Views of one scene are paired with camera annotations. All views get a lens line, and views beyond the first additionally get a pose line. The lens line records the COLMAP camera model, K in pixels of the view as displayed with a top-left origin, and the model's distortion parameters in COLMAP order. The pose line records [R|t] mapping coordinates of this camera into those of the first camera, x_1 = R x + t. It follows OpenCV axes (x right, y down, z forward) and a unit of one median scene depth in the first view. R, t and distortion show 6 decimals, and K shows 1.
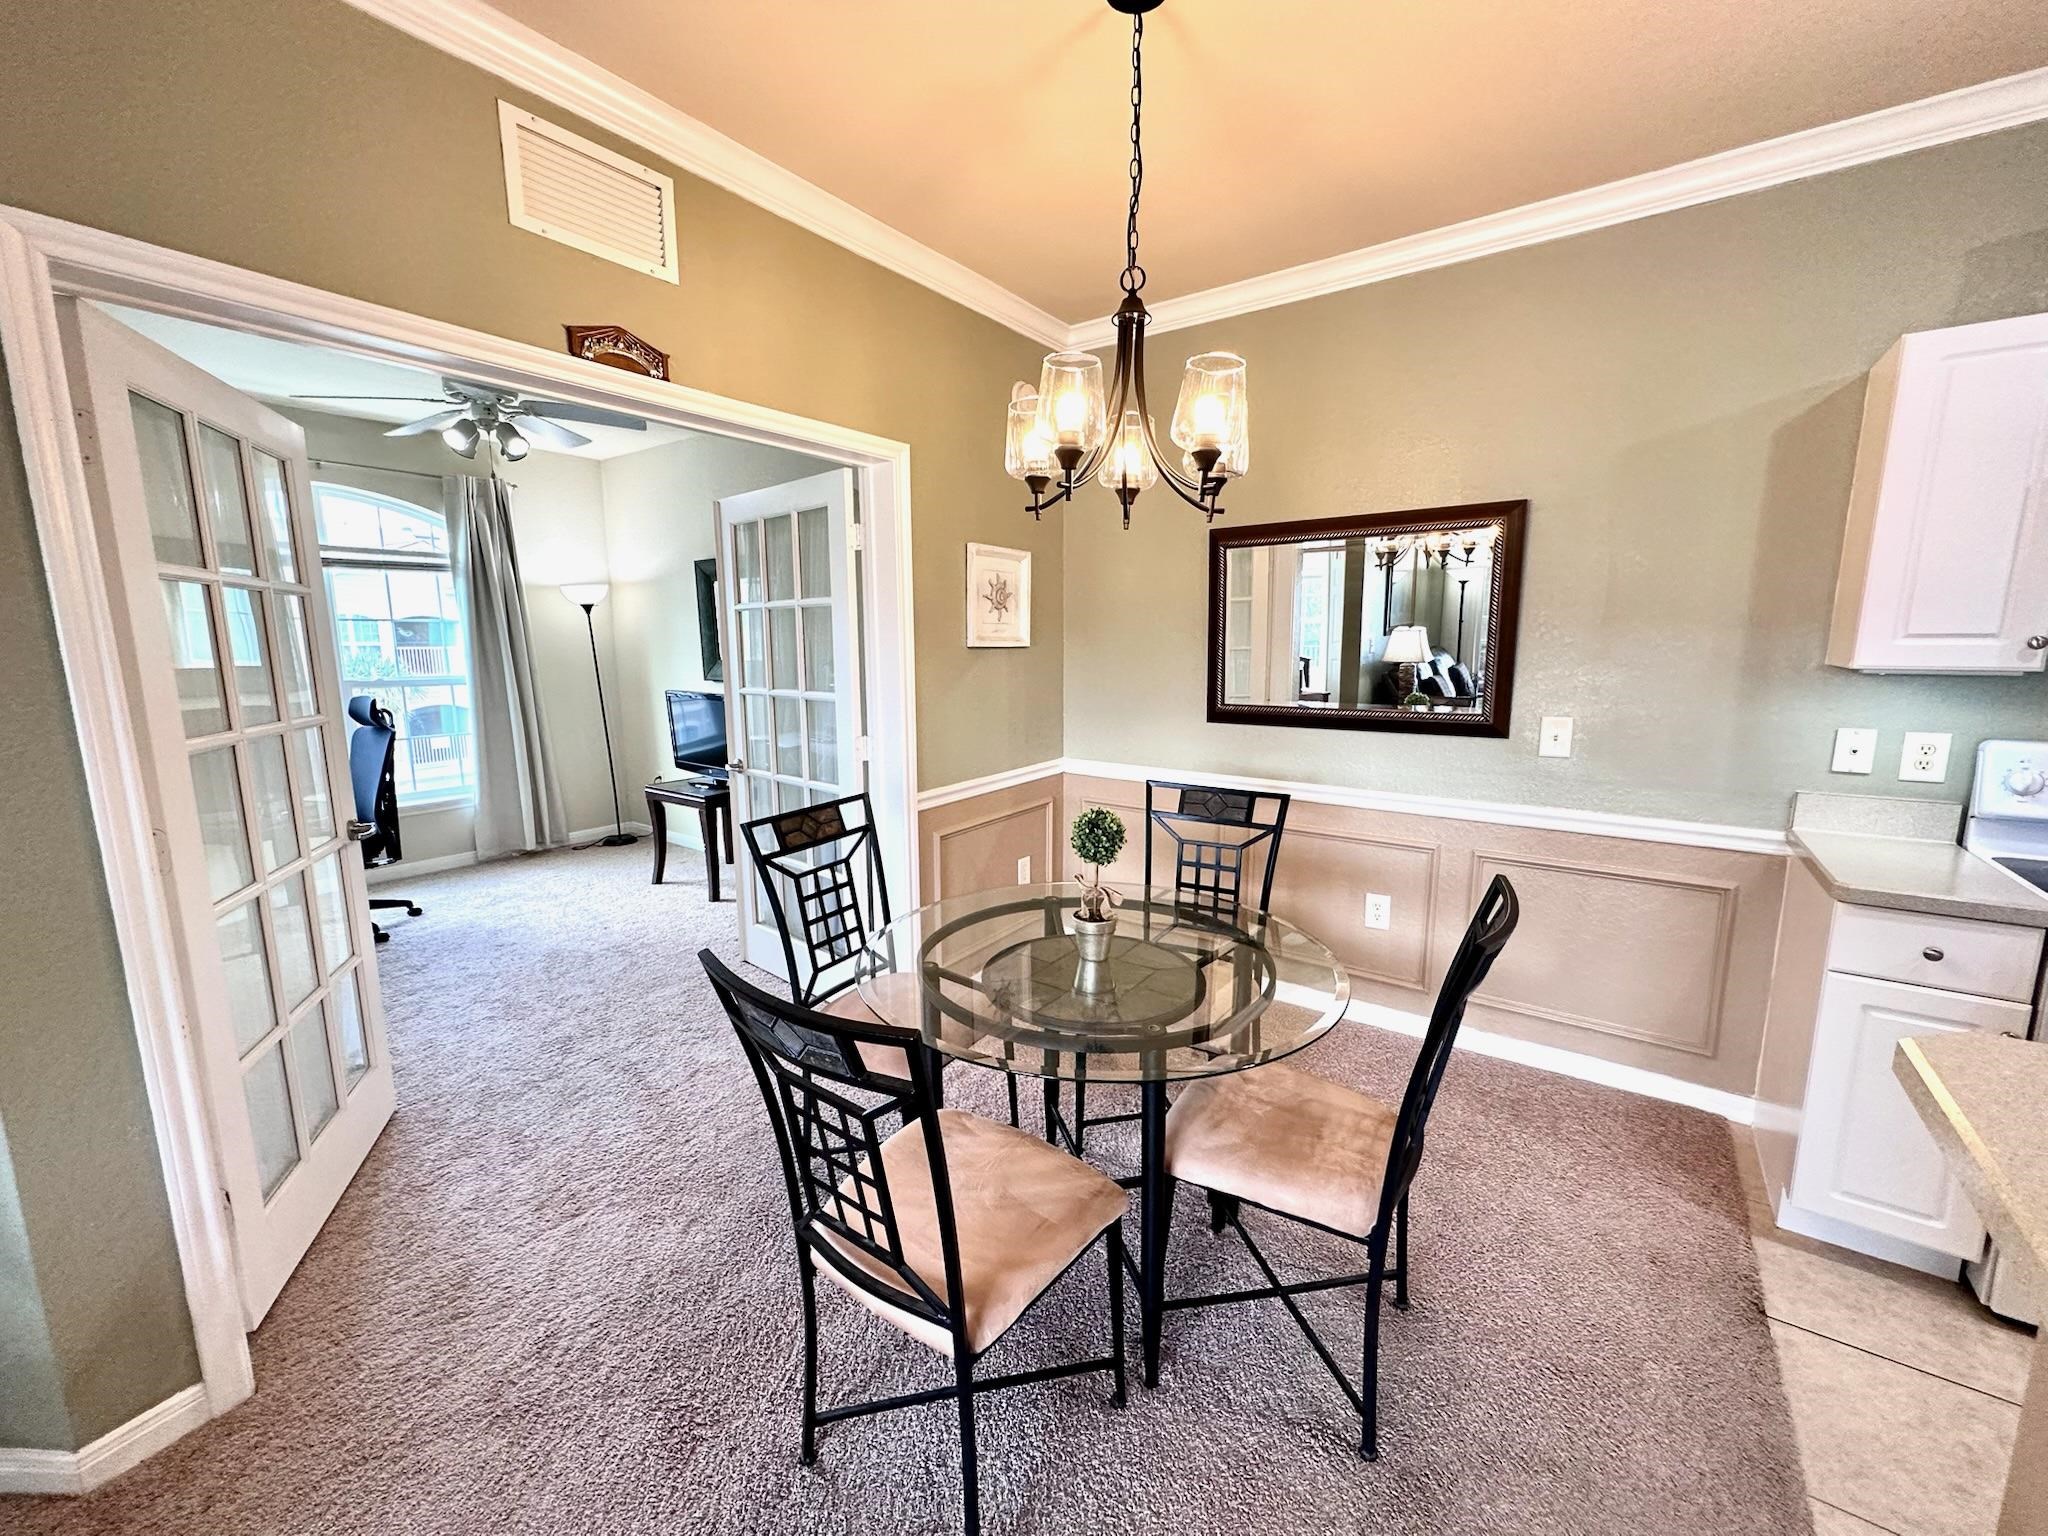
lens RADIAL K [[814.4, 0, 1023.3], [0, 814.4, 769.7], [0, 0, 1]] dist [-0.002232, 0.000804]
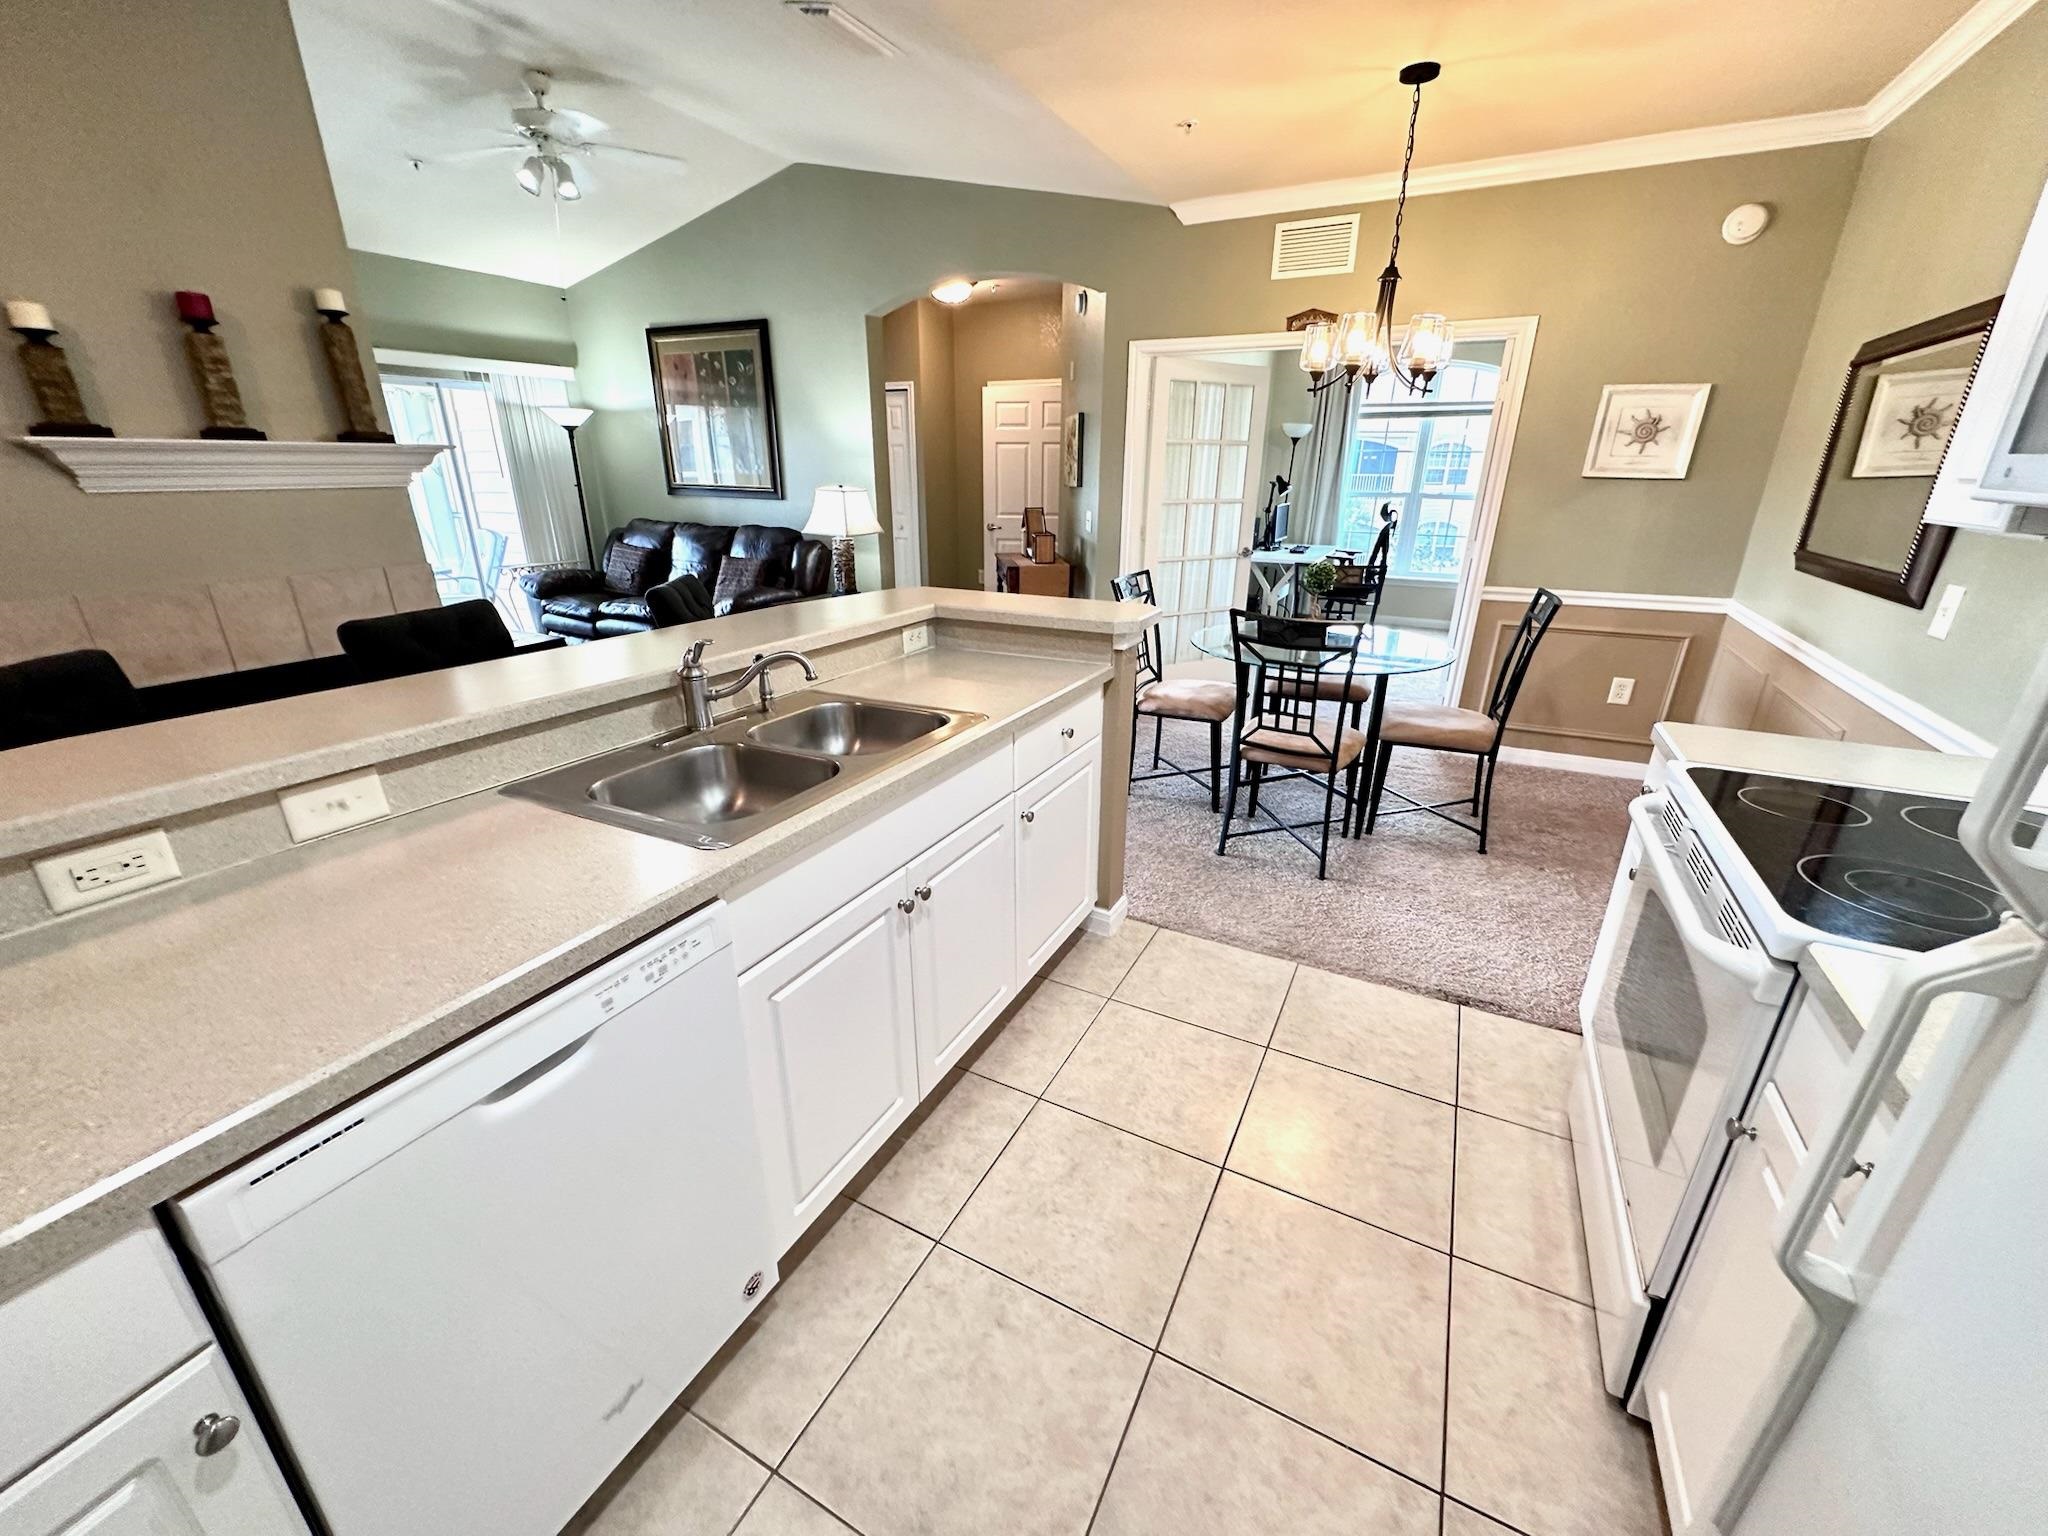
lens RADIAL K [[814.4, 0, 1021.2], [0, 814.4, 769.1], [0, 0, 1]] dist [-0.002232, 0.000804]
pose [[0.144688, 0.354698, -0.923718, 1.364274], [-0.164379, 0.929185, 0.331050, -0.012526], [0.975728, 0.103940, 0.192747, -0.006302]]
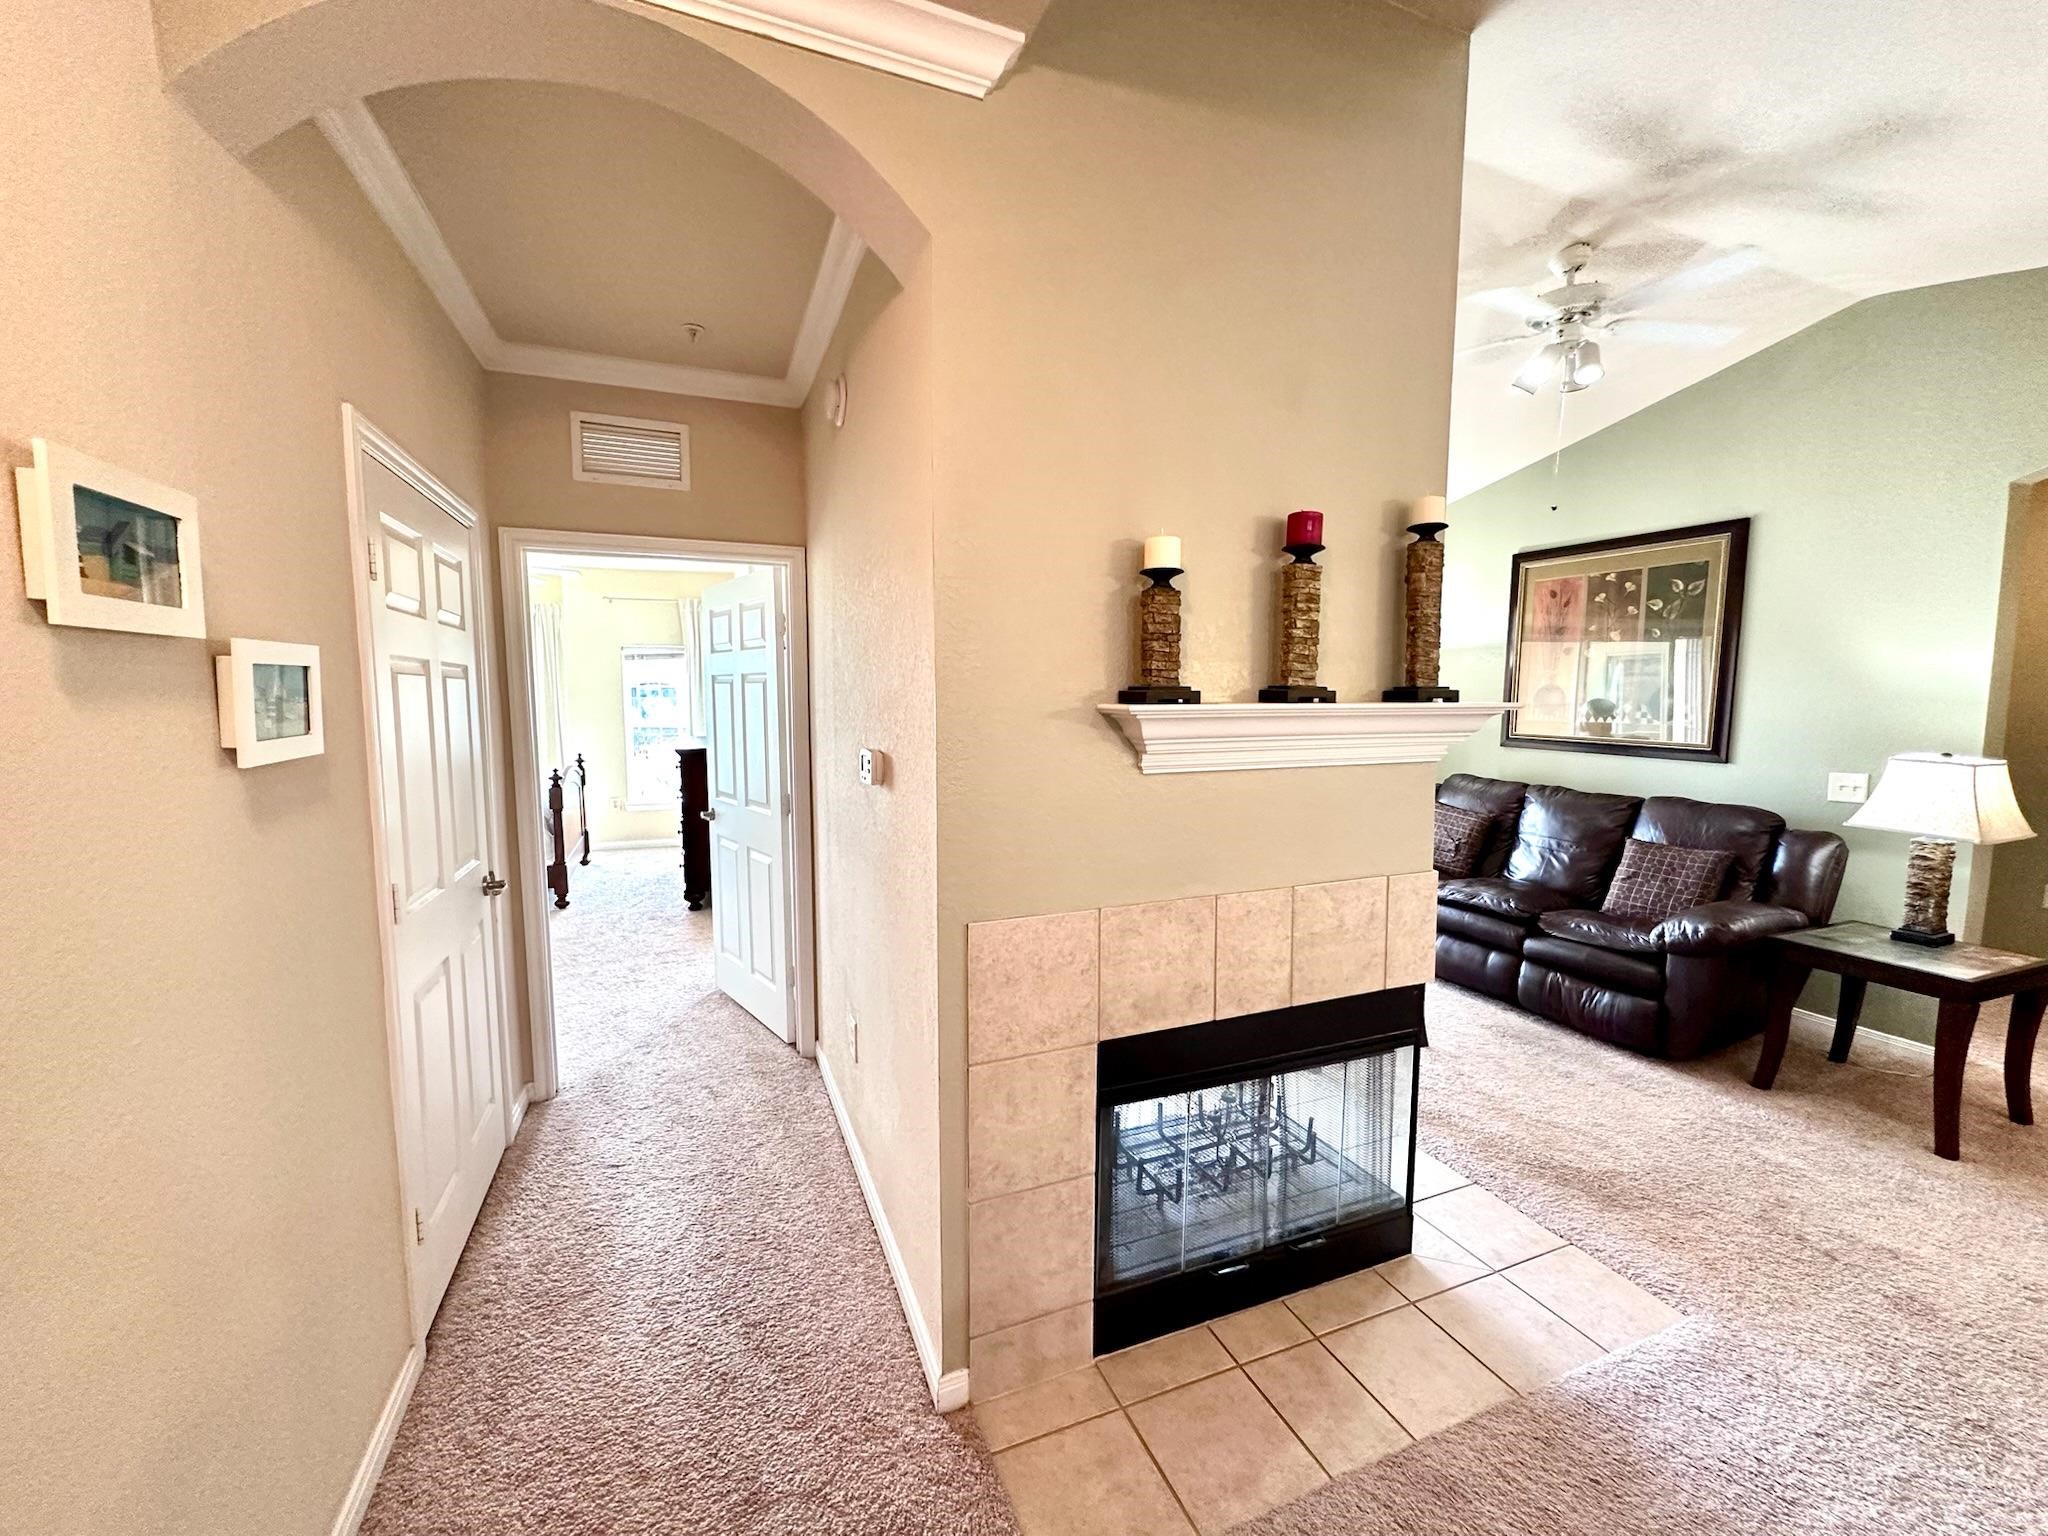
lens RADIAL K [[814.4, 0, 1023.0], [0, 814.4, 769.7], [0, 0, 1]] dist [-0.002232, 0.000804]
pose [[-0.523226, 0.085062, -0.847938, 0.843929], [-0.134712, 0.974240, 0.180857, 0.068721], [0.841480, 0.208856, -0.498288, -0.682142]]
